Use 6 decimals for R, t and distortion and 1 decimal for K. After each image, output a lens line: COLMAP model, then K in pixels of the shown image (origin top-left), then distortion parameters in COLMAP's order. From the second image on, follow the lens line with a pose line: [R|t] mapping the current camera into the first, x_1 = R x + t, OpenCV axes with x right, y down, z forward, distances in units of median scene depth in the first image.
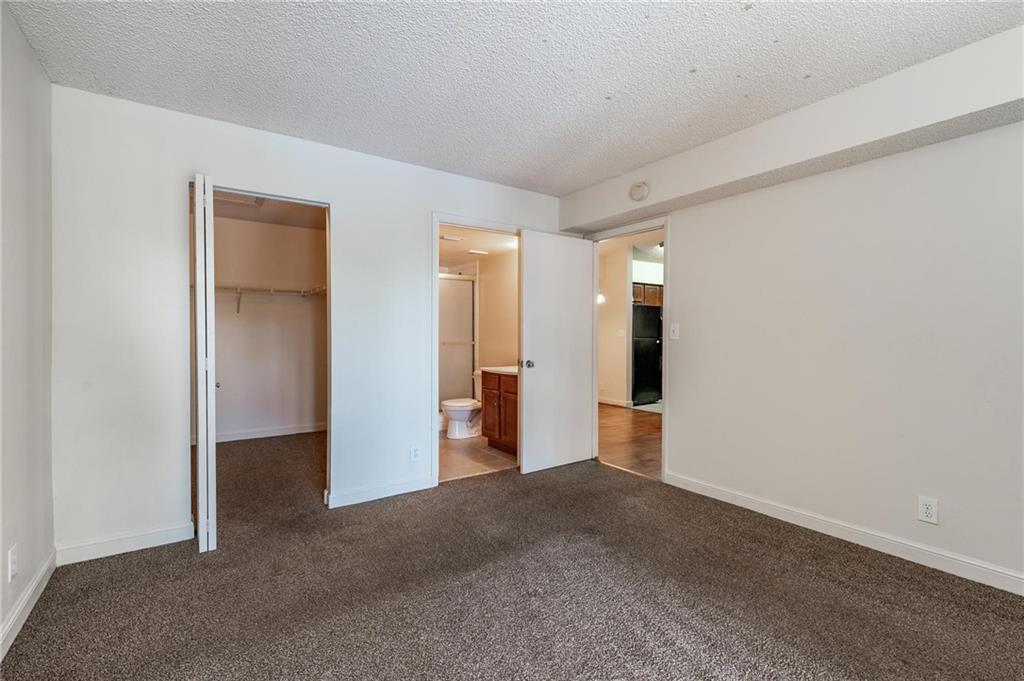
lens RADIAL K [[449.3, 0, 519.3], [0, 449.3, 335.1], [0, 0, 1]] dist [-0.001964, 0.000478]
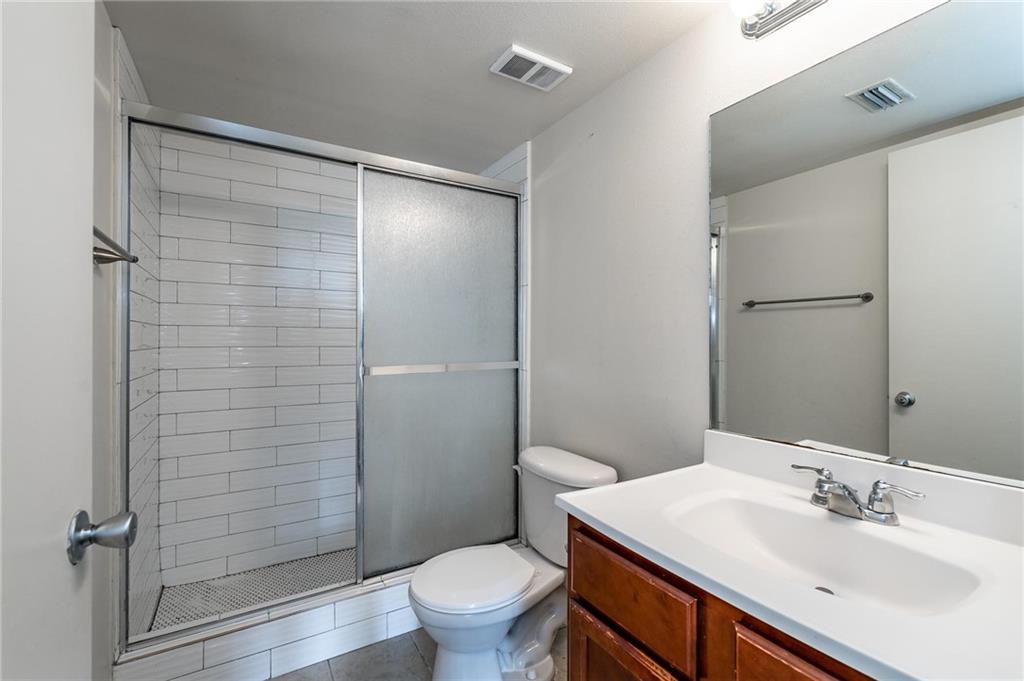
lens RADIAL K [[449.3, 0, 519.3], [0, 449.3, 335.1], [0, 0, 1]] dist [-0.001964, 0.000478]
pose [[0.997623, 0.002043, -0.068881, -0.075596], [-0.003121, 0.999874, -0.015552, -0.001179], [0.068841, 0.015730, 0.997504, 0.641842]]
